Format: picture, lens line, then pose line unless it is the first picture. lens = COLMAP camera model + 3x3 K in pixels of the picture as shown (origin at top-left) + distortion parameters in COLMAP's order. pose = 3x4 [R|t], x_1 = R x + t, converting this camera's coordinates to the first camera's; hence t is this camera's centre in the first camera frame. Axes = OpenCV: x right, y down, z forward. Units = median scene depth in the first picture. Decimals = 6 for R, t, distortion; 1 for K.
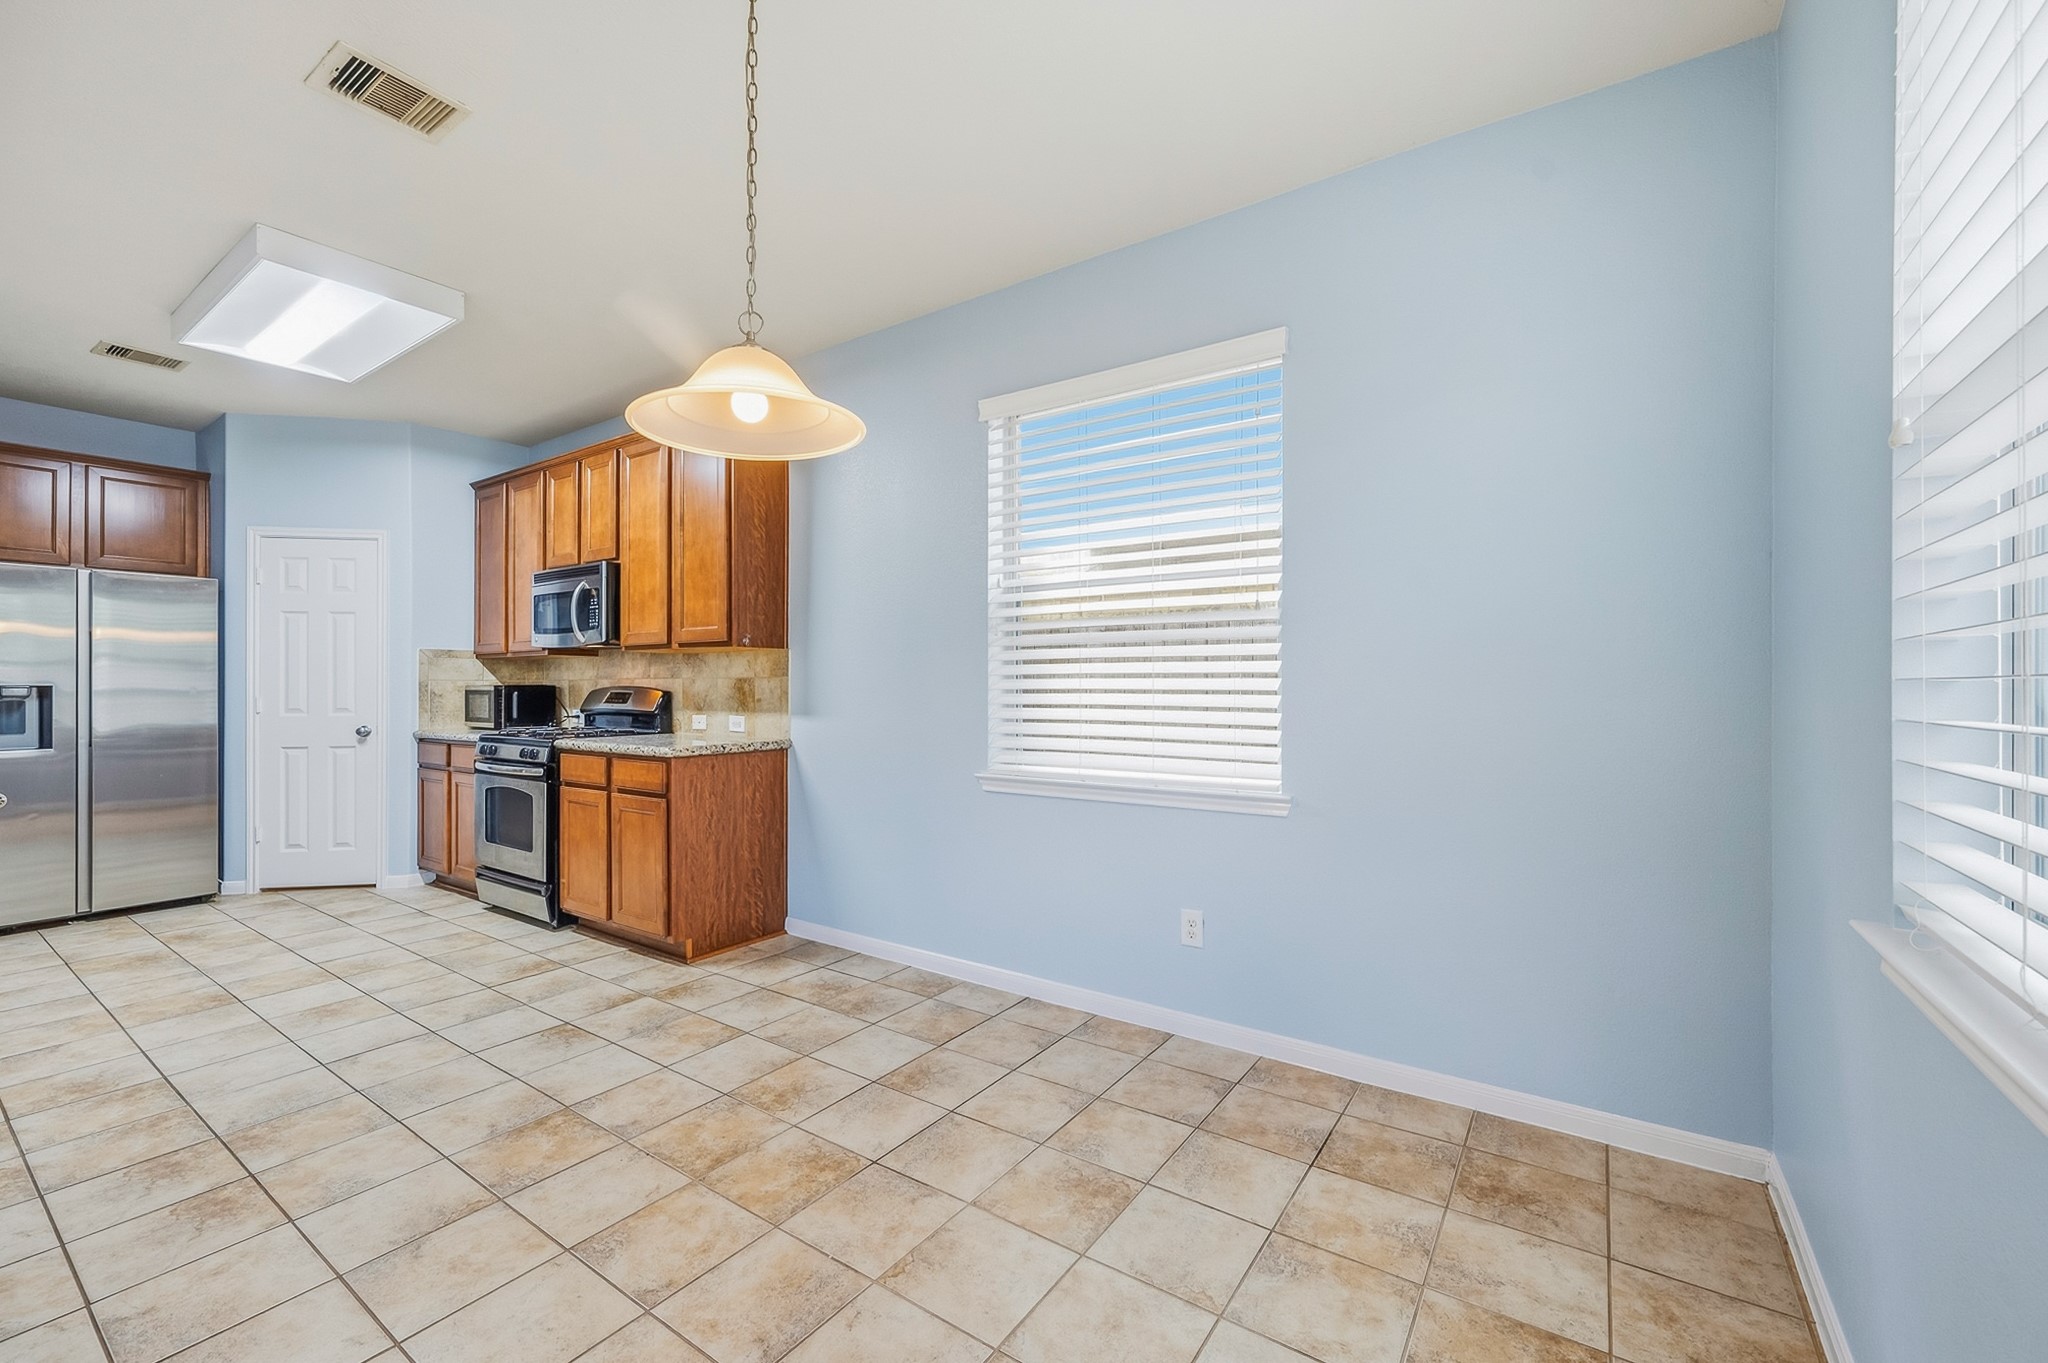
lens RADIAL K [[818.1, 0, 1017.3], [0, 818.1, 692.5], [0, 0, 1]] dist [0.003357, -0.001925]
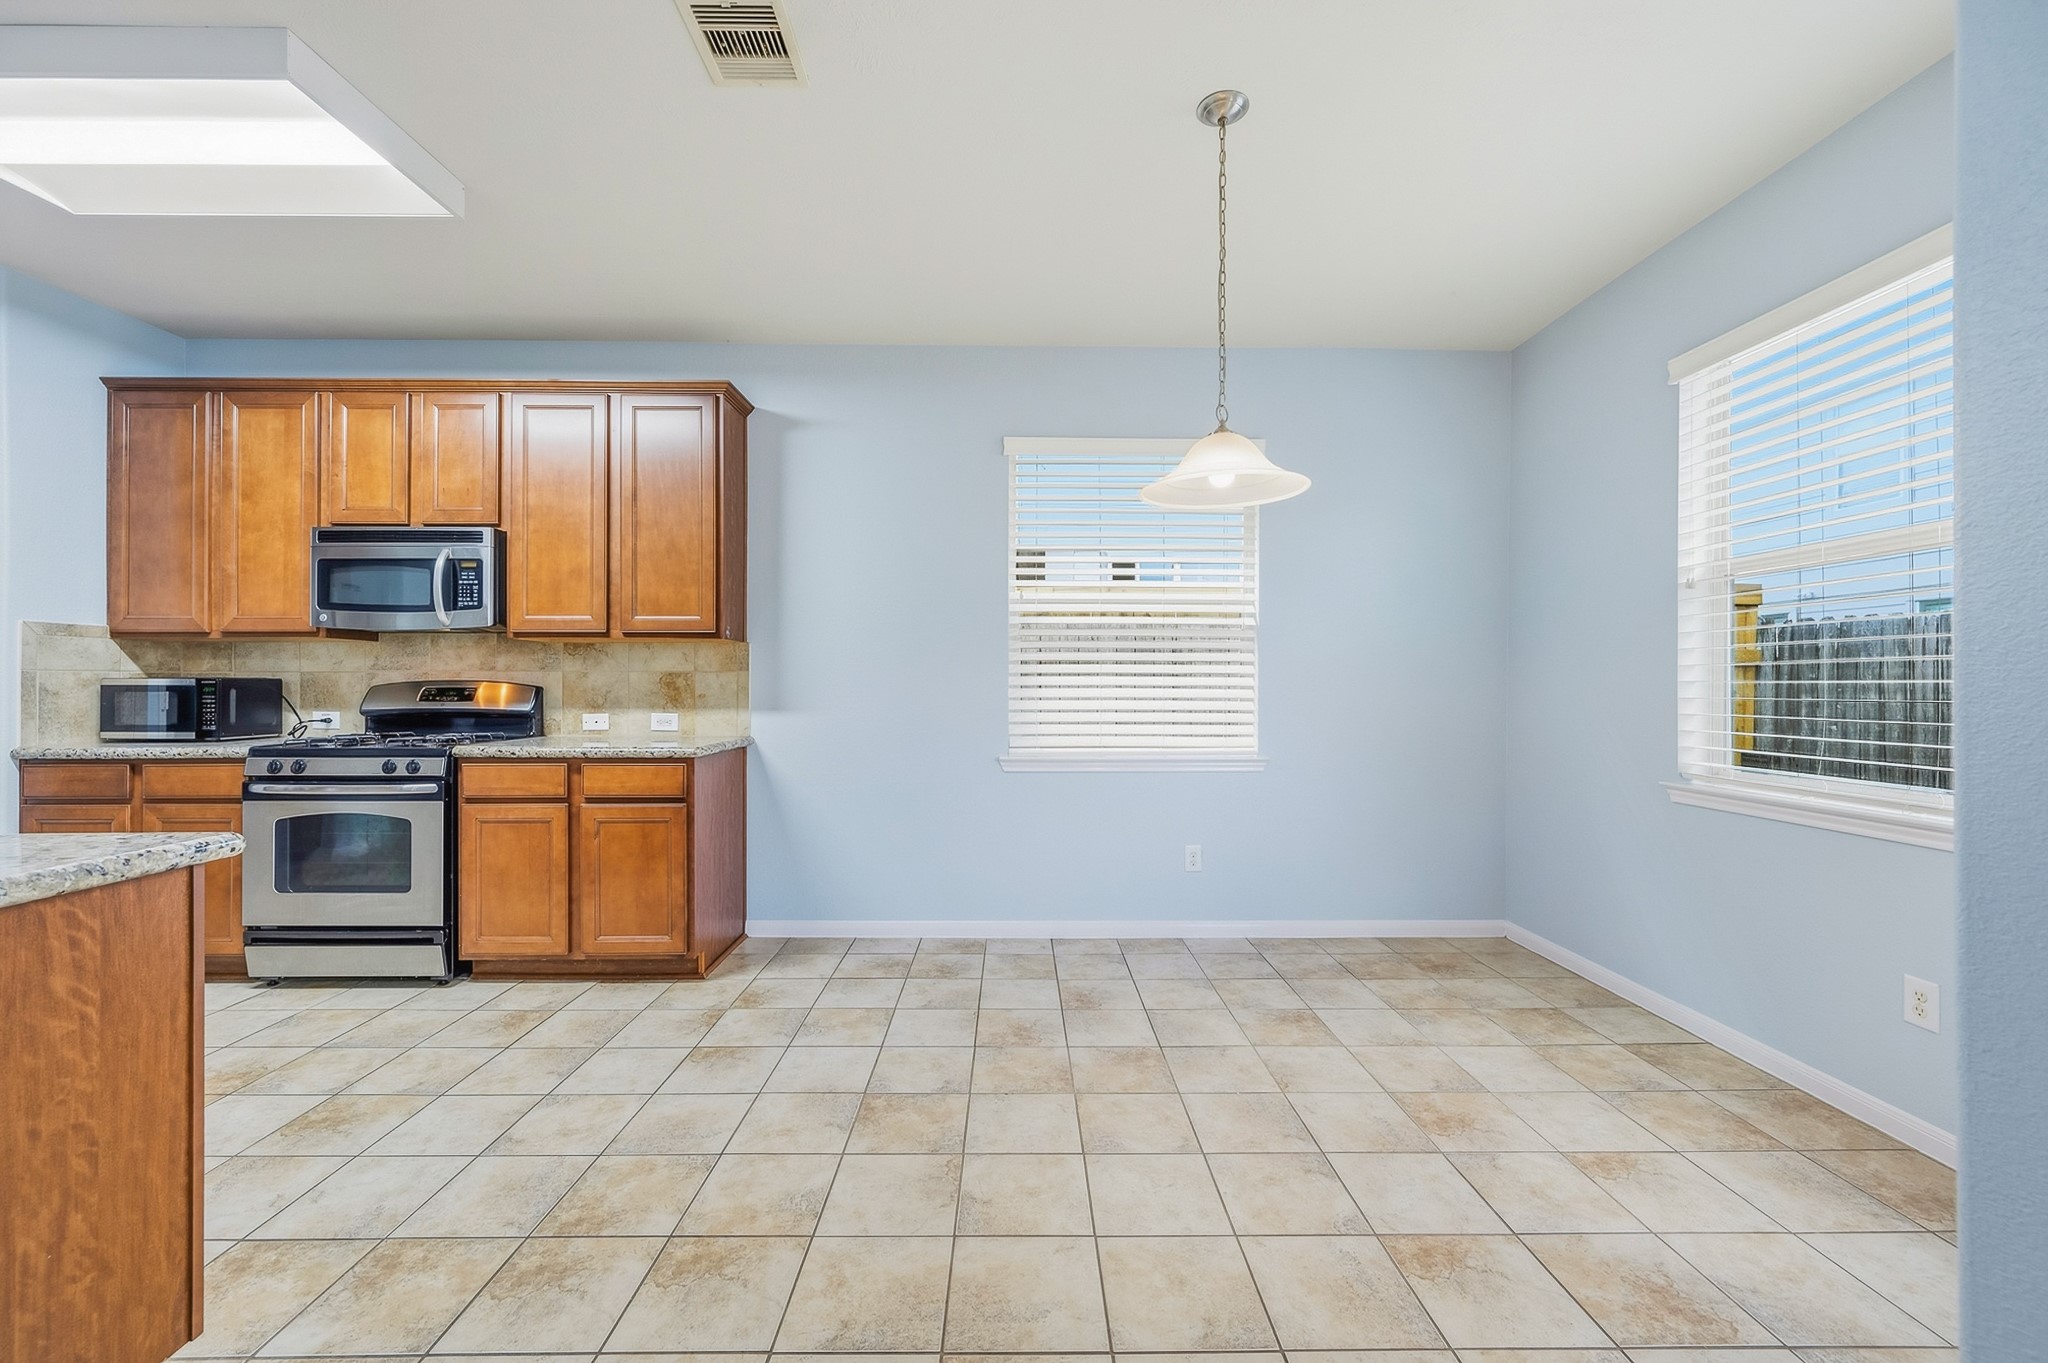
lens RADIAL K [[818.1, 0, 1017.7], [0, 818.1, 681.9], [0, 0, 1]] dist [0.003357, -0.001925]
pose [[0.821001, 0.001117, 0.570926, -0.606983], [0.003385, 0.999971, -0.006825, 0.002057], [-0.570917, 0.007536, 0.820973, 0.033032]]
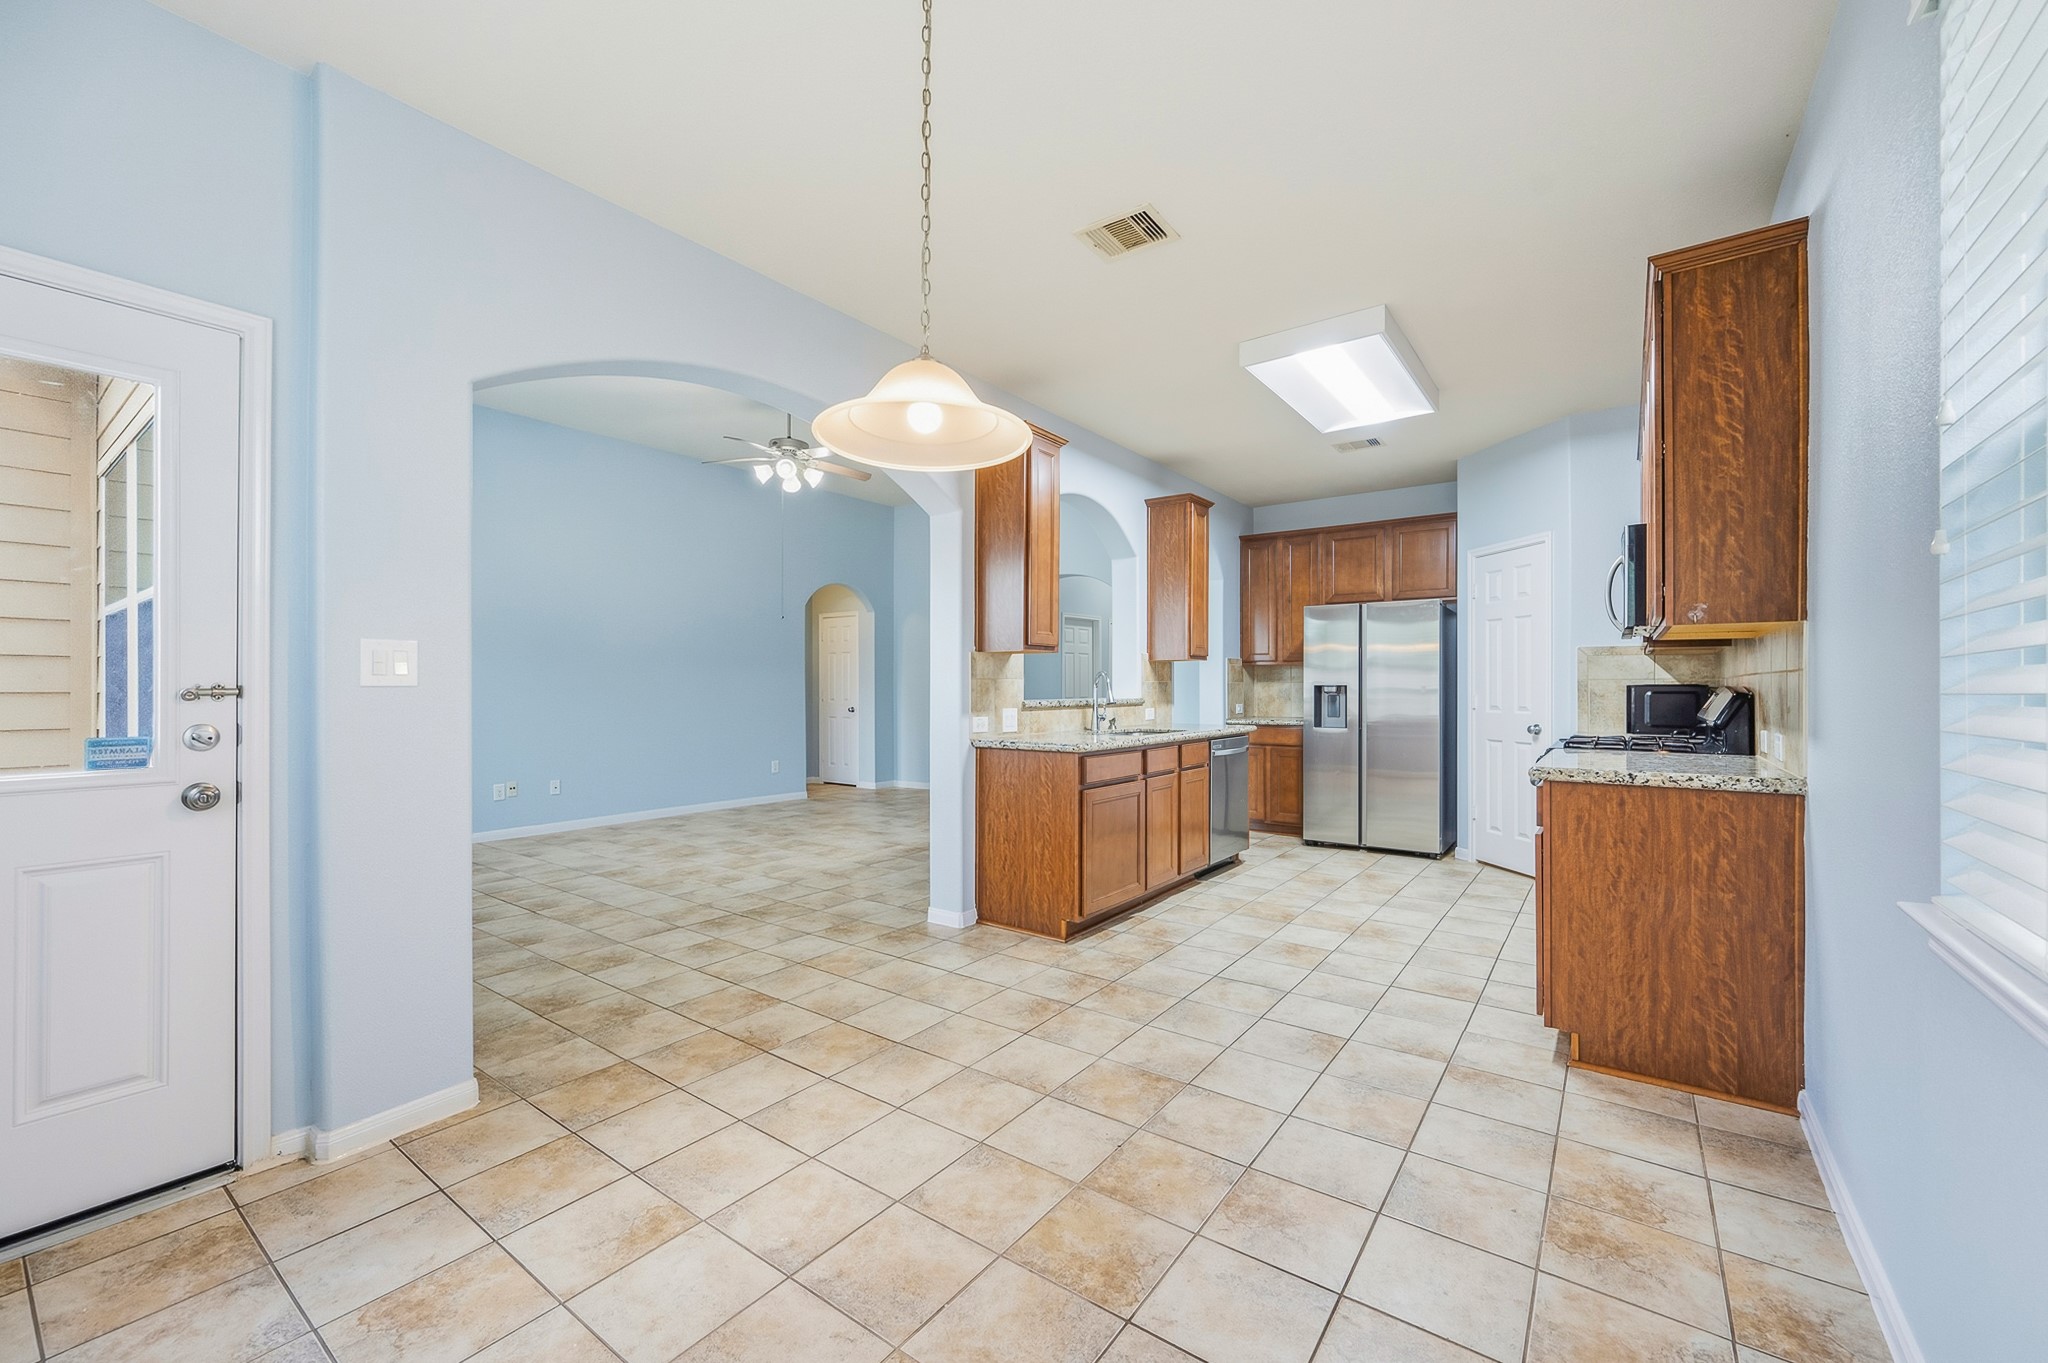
lens RADIAL K [[818.1, 0, 1036.0], [0, 818.1, 687.0], [0, 0, 1]] dist [0.003357, -0.001925]
pose [[-0.015011, 0.000913, -0.999887, 0.317058], [-0.007459, 0.999972, 0.001025, -0.003268], [0.999860, 0.007473, -0.015003, 0.507849]]
